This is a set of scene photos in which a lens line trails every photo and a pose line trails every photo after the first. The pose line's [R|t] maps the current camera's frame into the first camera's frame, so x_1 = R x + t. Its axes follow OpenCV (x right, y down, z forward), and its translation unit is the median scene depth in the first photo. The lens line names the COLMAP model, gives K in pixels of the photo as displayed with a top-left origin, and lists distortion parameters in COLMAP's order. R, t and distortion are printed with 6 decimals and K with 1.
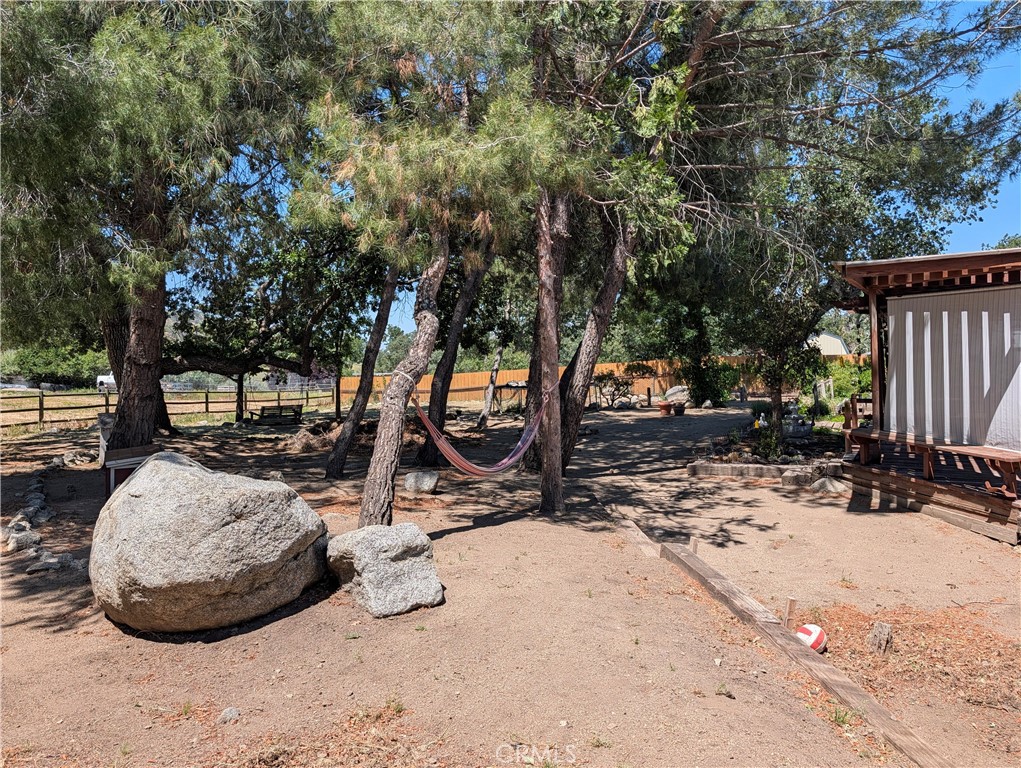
lens RADIAL K [[722.8, 0, 510.5], [0, 722.8, 384.0], [0, 0, 1]] dist [0.000711, -0.001075]
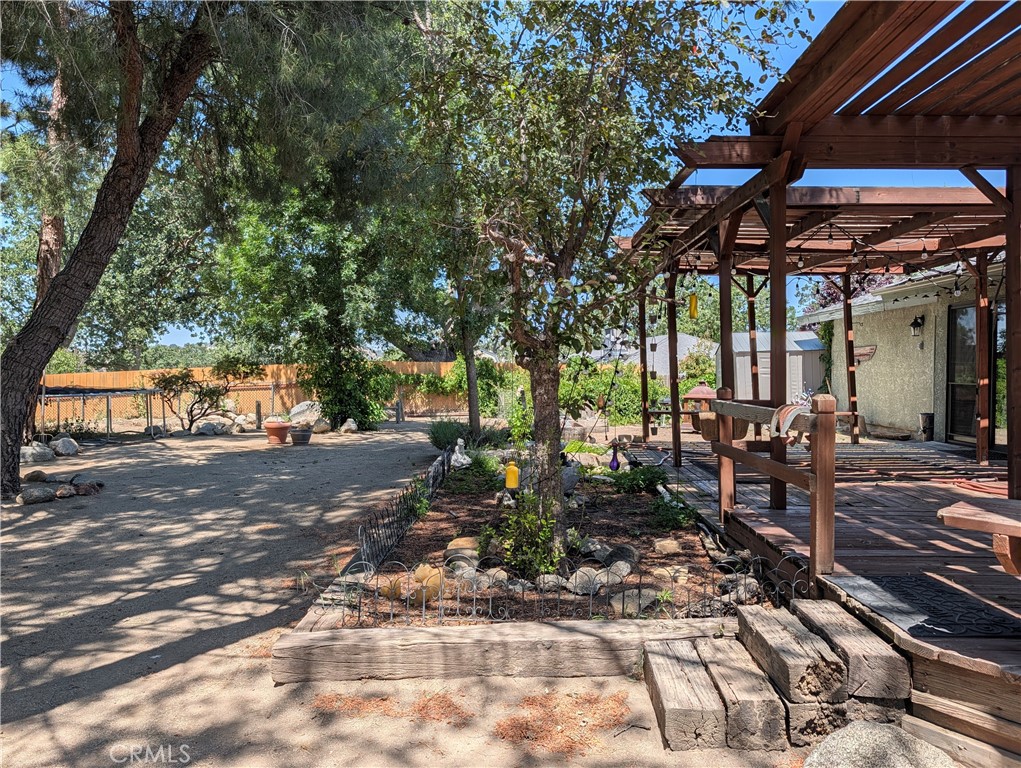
lens RADIAL K [[722.8, 0, 510.5], [0, 722.8, 384.0], [0, 0, 1]] dist [0.000711, -0.001075]
pose [[0.883012, 0.020837, 0.468888, 0.096751], [-0.003673, 0.999290, -0.037490, 0.013734], [-0.469336, 0.031382, 0.882462, 0.362647]]
